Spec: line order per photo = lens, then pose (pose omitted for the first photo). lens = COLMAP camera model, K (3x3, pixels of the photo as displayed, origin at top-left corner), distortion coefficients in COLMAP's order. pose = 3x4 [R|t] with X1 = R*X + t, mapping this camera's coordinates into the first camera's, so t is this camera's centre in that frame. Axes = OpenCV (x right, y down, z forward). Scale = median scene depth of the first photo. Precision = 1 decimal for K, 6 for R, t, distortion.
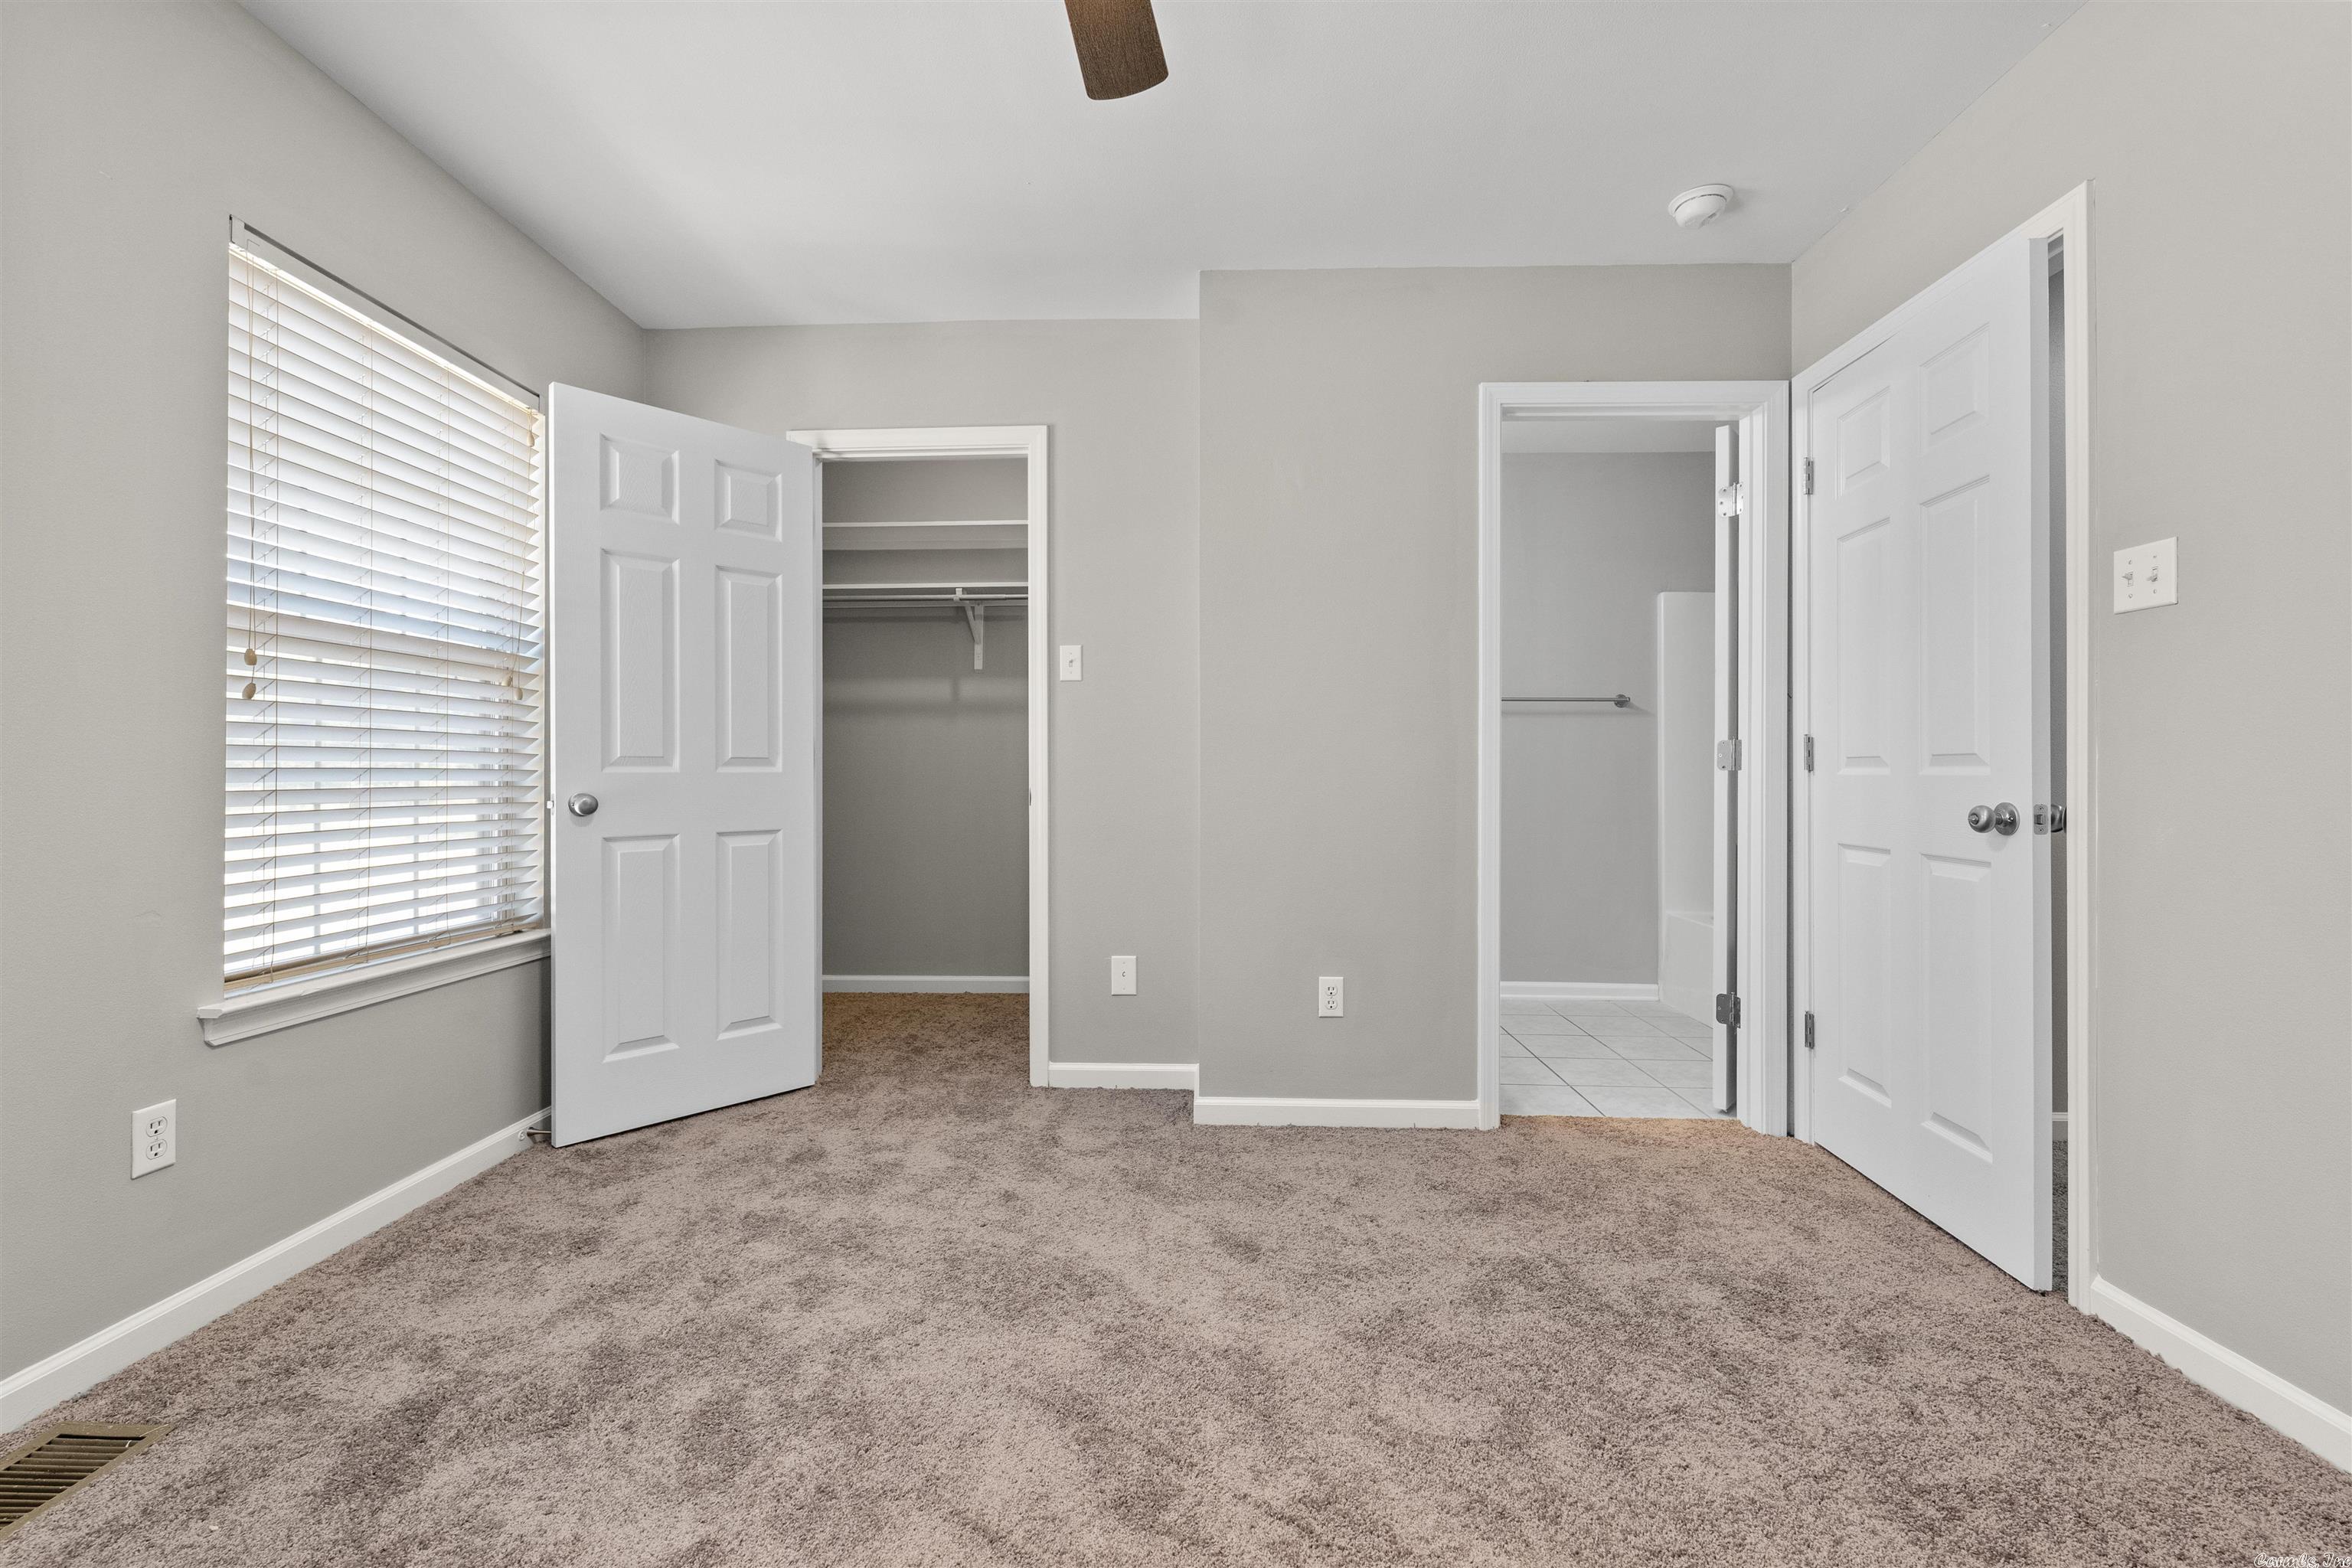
lens RADIAL K [[954.8, 0, 1172.1], [0, 954.8, 772.1], [0, 0, 1]] dist [-0.001085, -0.000097]
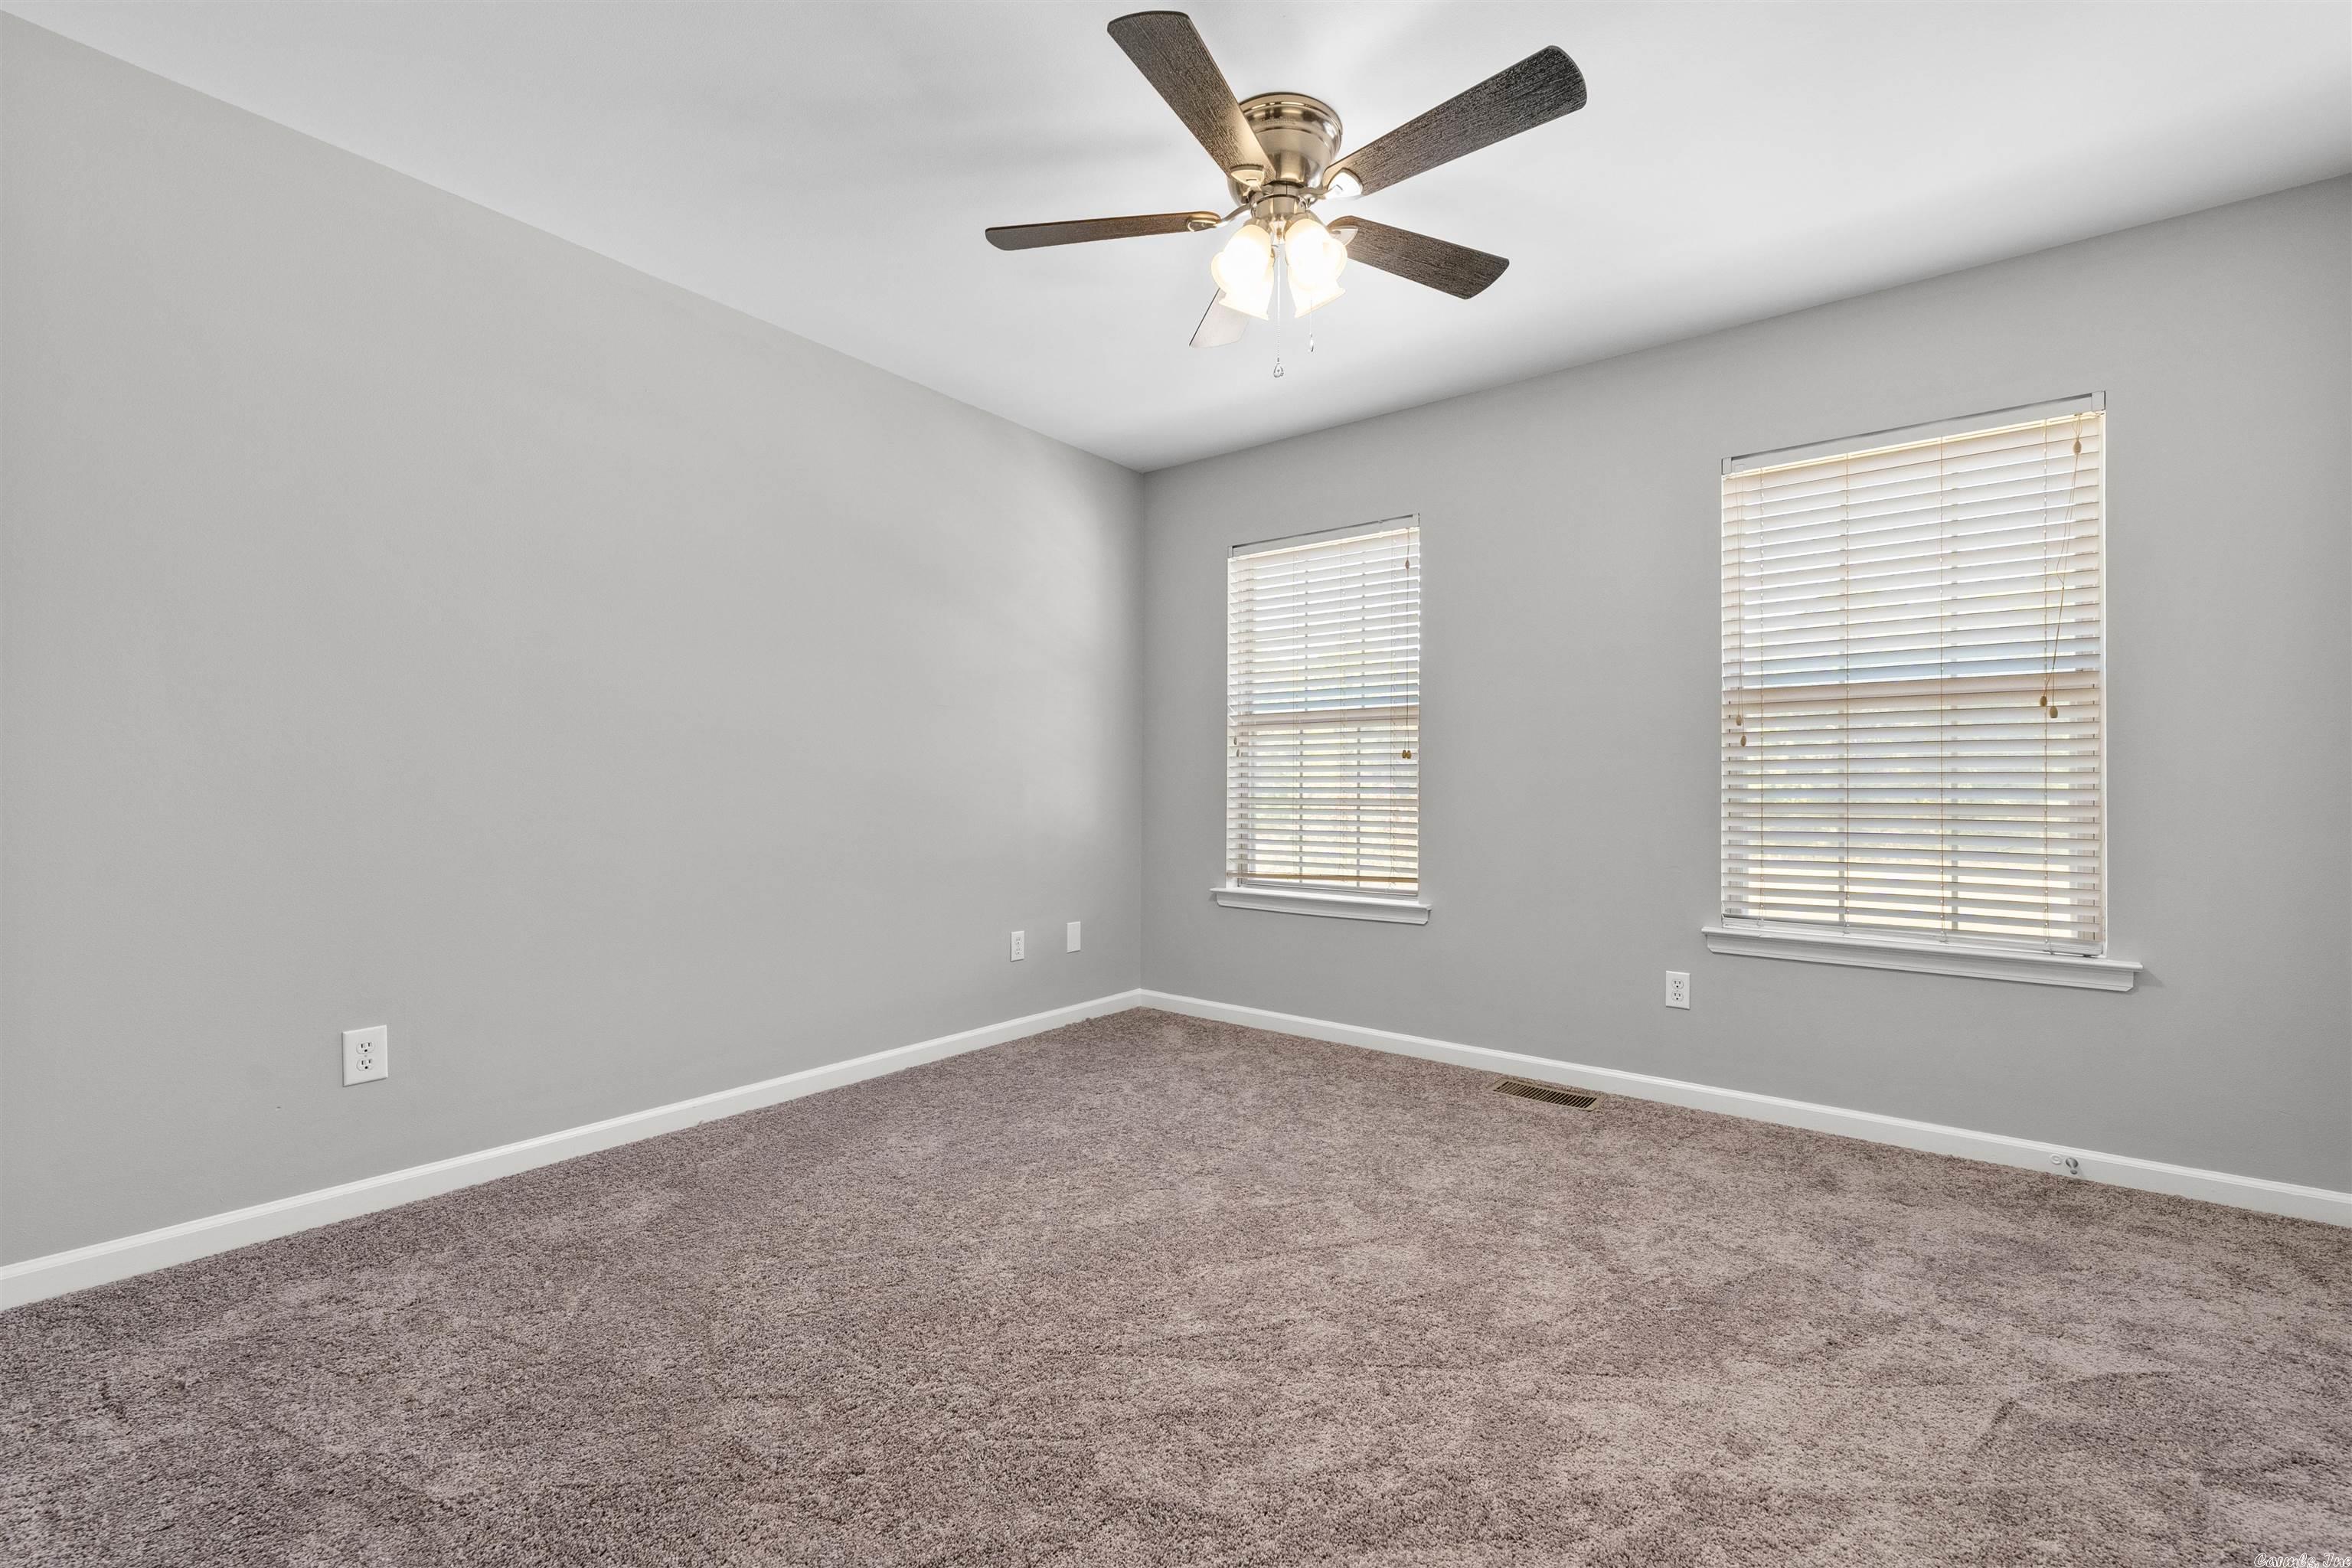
lens RADIAL K [[962.5, 0, 1167.0], [0, 962.5, 760.9], [0, 0, 1]] dist [-0.001438, -0.000692]
pose [[-0.571020, -0.026999, -0.820492, 0.888944], [-0.004252, 0.999543, -0.029931, 0.002302], [0.820925, -0.013603, -0.570874, 1.089473]]
